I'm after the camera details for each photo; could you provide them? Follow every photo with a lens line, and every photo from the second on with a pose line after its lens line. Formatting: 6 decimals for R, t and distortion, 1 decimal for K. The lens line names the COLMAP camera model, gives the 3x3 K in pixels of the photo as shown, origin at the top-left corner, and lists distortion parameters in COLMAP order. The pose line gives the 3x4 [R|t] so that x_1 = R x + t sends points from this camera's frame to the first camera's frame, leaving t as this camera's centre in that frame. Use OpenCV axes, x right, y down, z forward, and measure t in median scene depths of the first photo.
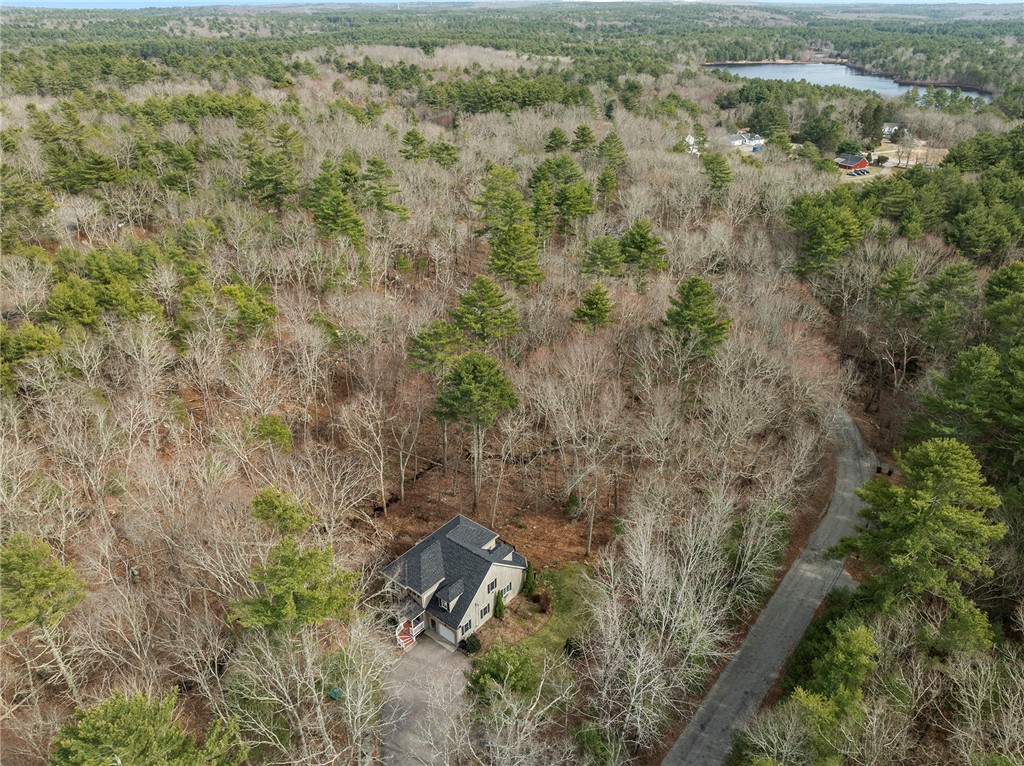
lens RADIAL K [[756.3, 0, 484.8], [0, 756.3, 381.5], [0, 0, 1]] dist [-0.063518, 0.040776]
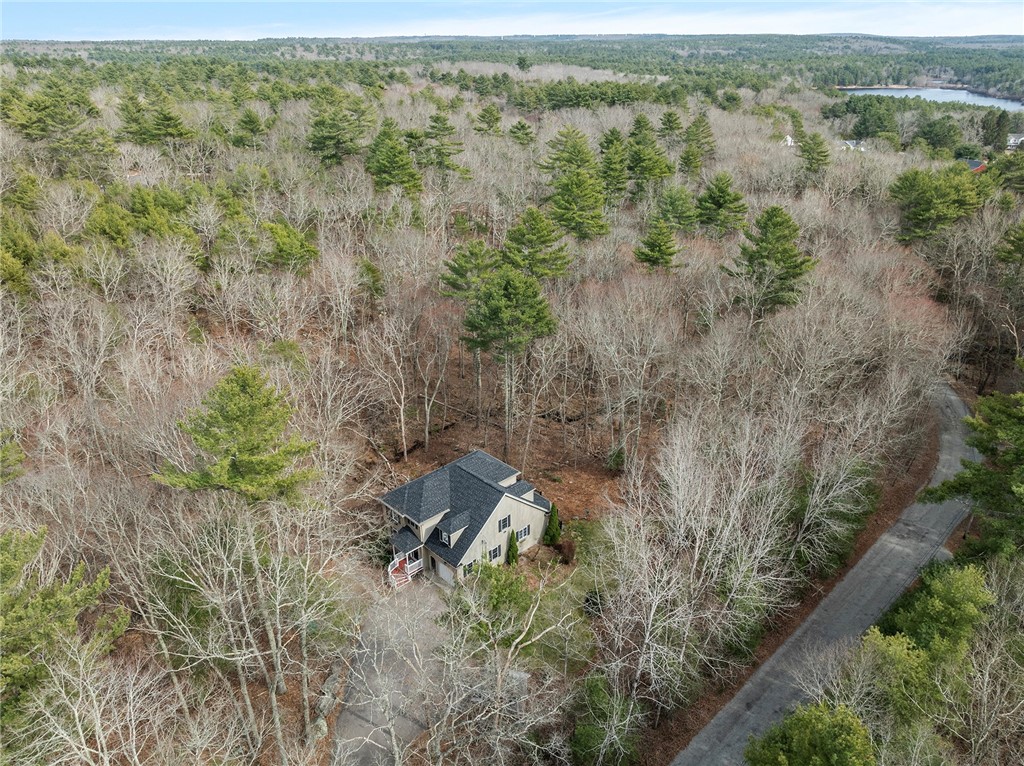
lens RADIAL K [[756.3, 0, 484.8], [0, 756.3, 381.5], [0, 0, 1]] dist [-0.063518, 0.040776]
pose [[0.991650, 0.054808, -0.116731, 0.035493], [-0.060363, 0.997180, -0.044597, 0.069435], [0.113958, 0.051271, 0.992162, 0.068697]]
